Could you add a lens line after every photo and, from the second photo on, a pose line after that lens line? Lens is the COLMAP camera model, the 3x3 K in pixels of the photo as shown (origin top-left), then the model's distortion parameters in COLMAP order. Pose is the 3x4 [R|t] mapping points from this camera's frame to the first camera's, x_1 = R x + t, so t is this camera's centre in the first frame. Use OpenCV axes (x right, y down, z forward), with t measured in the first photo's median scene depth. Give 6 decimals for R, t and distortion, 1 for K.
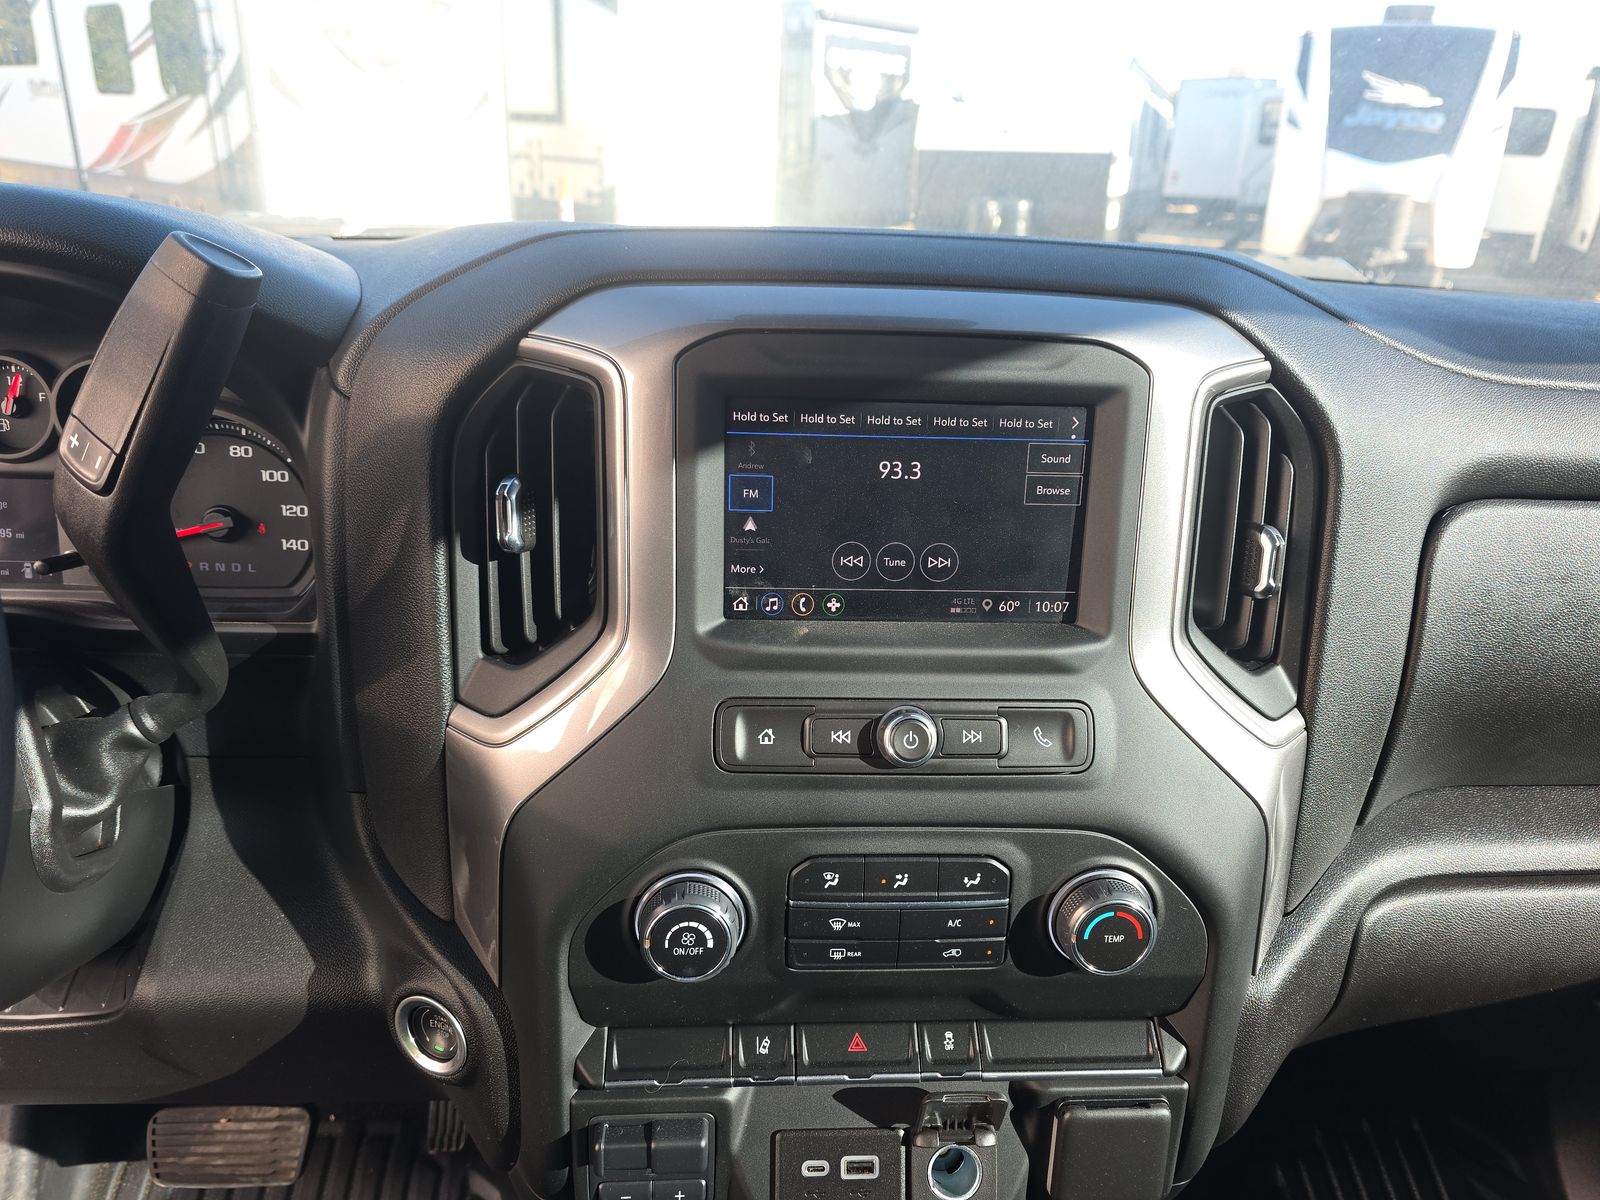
lens RADIAL K [[1212.0, 0, 800.0], [0, 1212.0, 600.0], [0, 0, 1]] dist [0.007663, -0.003457]
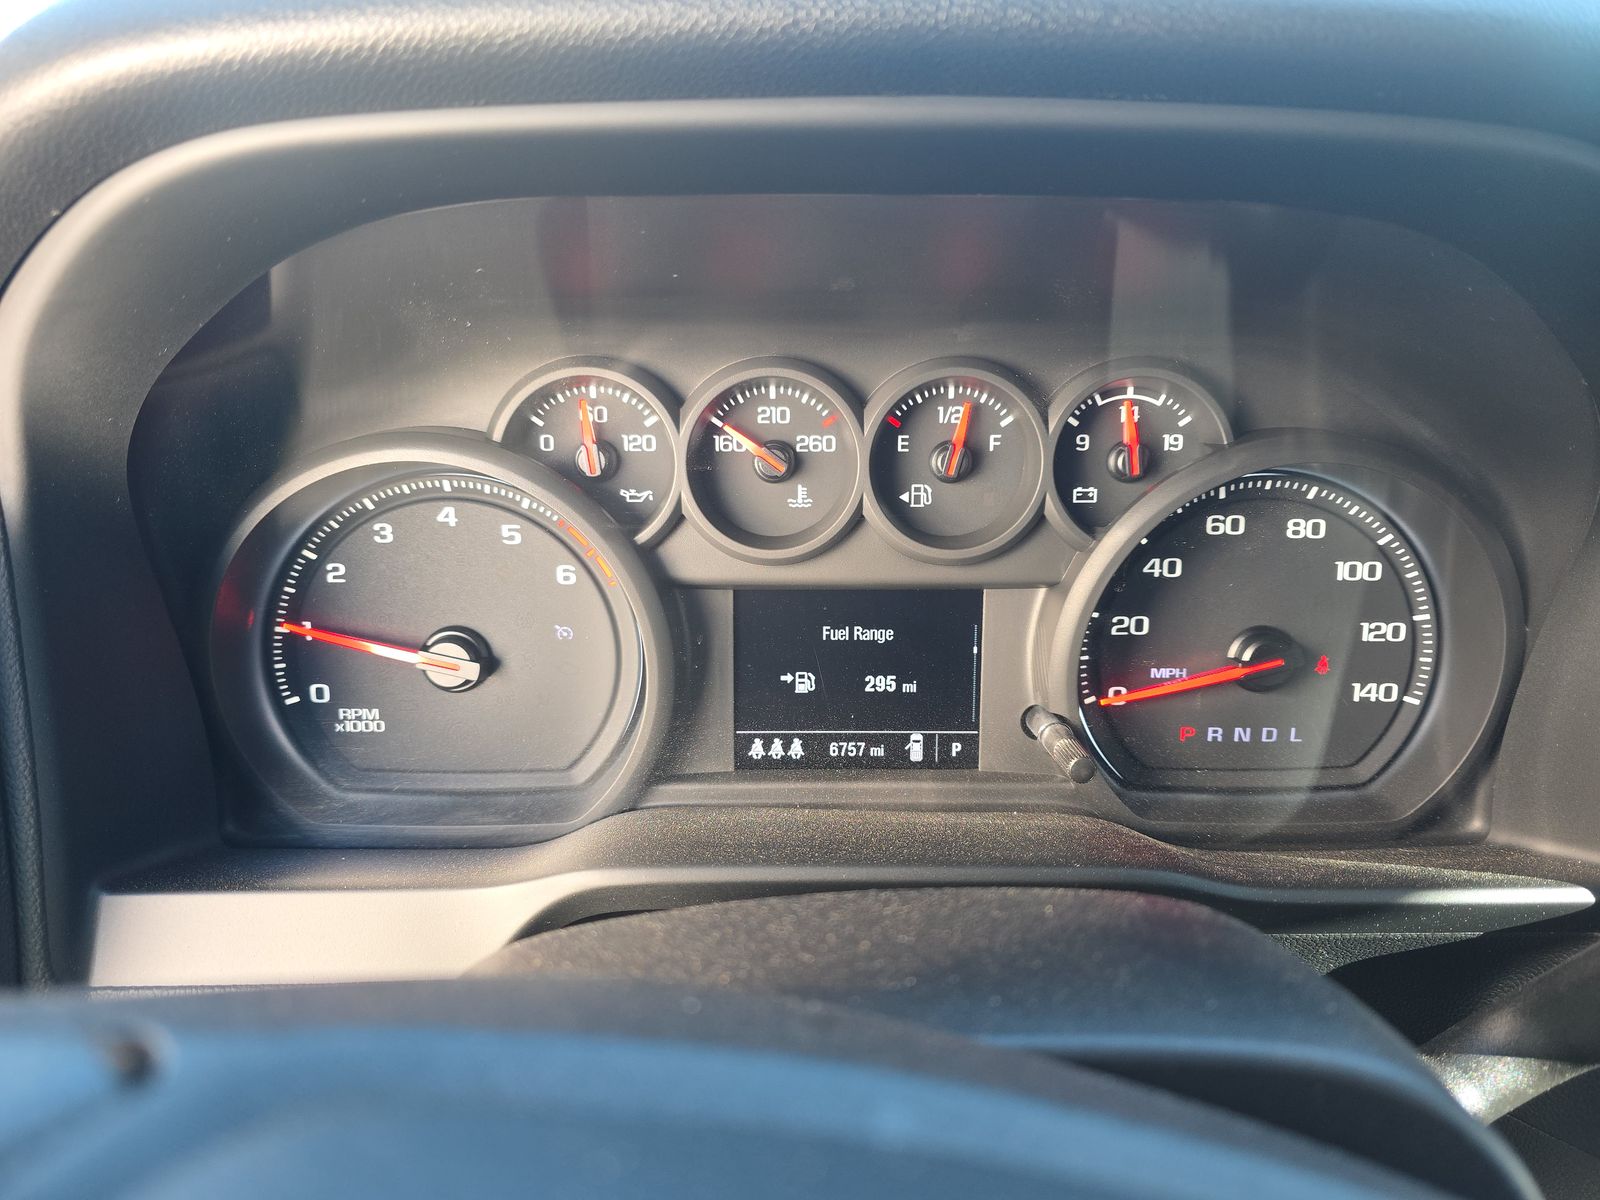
lens RADIAL K [[1212.0, 0, 800.0], [0, 1212.0, 600.0], [0, 0, 1]] dist [0.007663, -0.003457]
pose [[0.995940, -0.020761, -0.087594, -0.633109], [0.018885, 0.999575, -0.022189, -0.080922], [0.088017, 0.020445, 0.995909, 0.425132]]
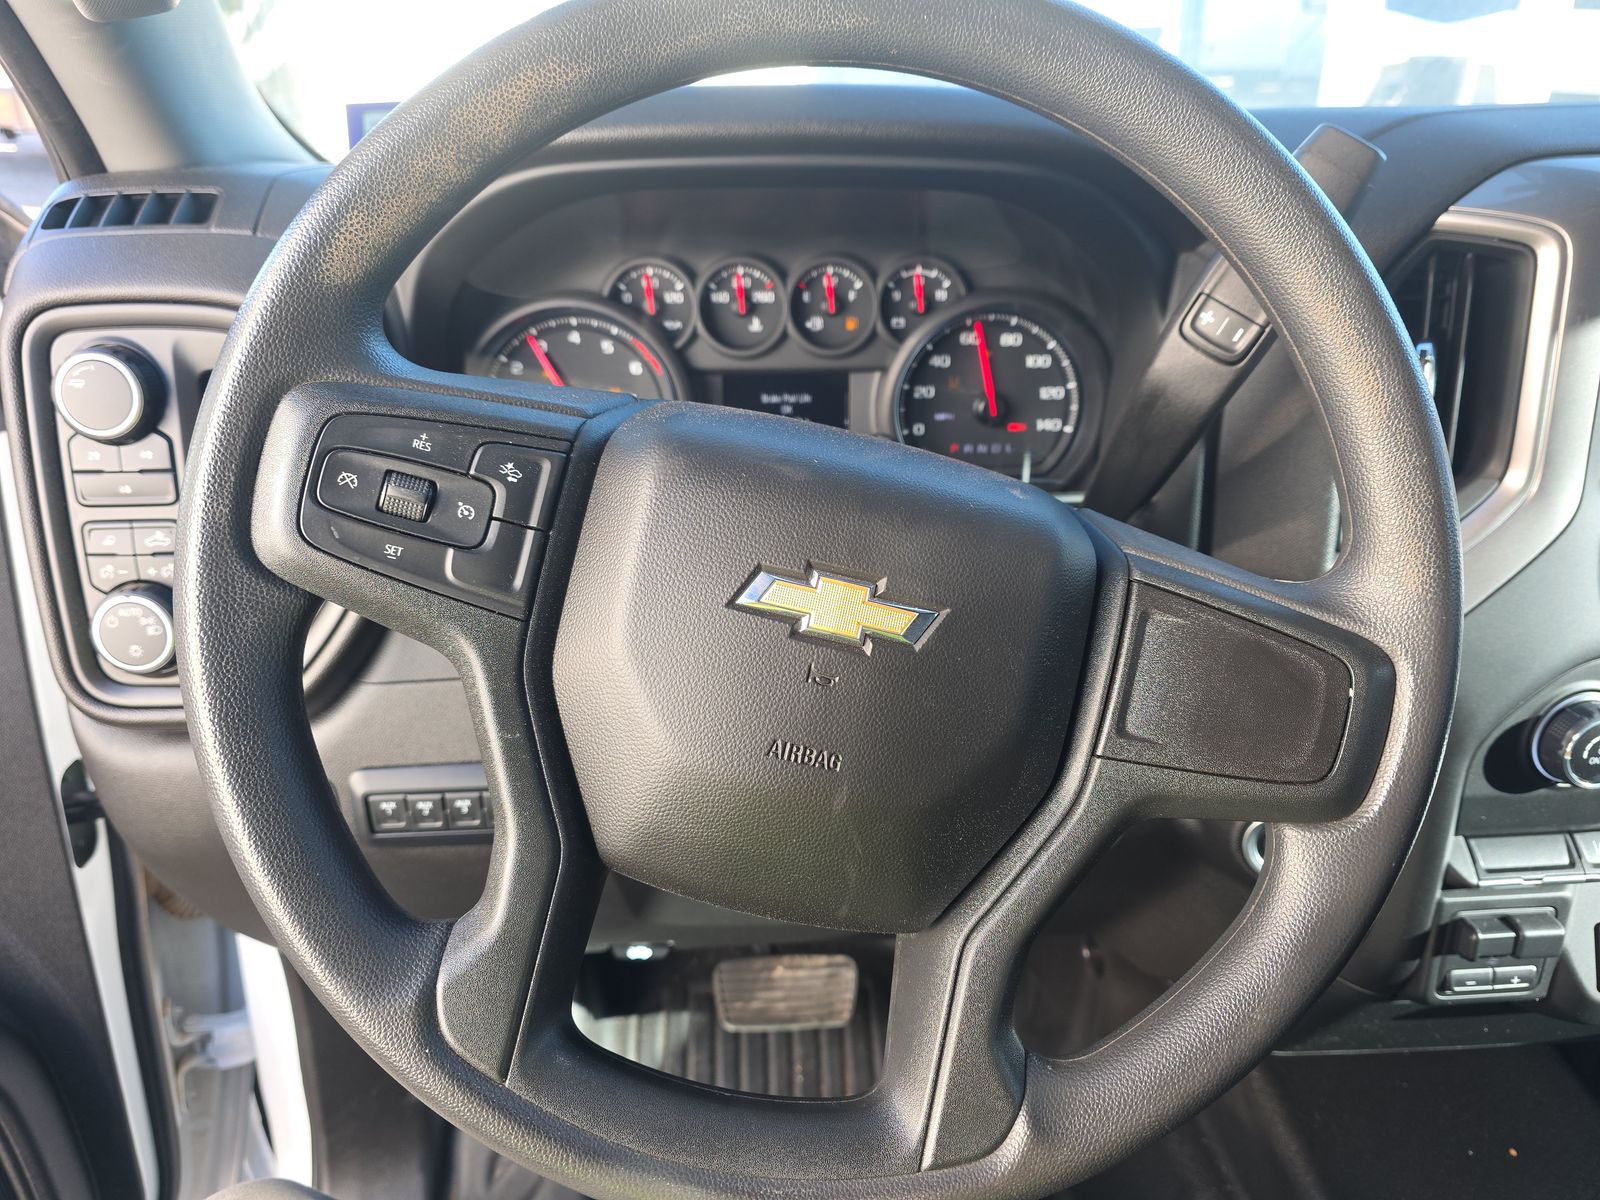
lens RADIAL K [[1212.0, 0, 800.0], [0, 1212.0, 600.0], [0, 0, 1]] dist [0.007663, -0.003457]
pose [[0.998983, -0.039599, -0.021565, -0.626225], [0.041147, 0.996194, 0.076842, 0.018028], [0.018440, -0.077651, 0.996810, -0.100562]]
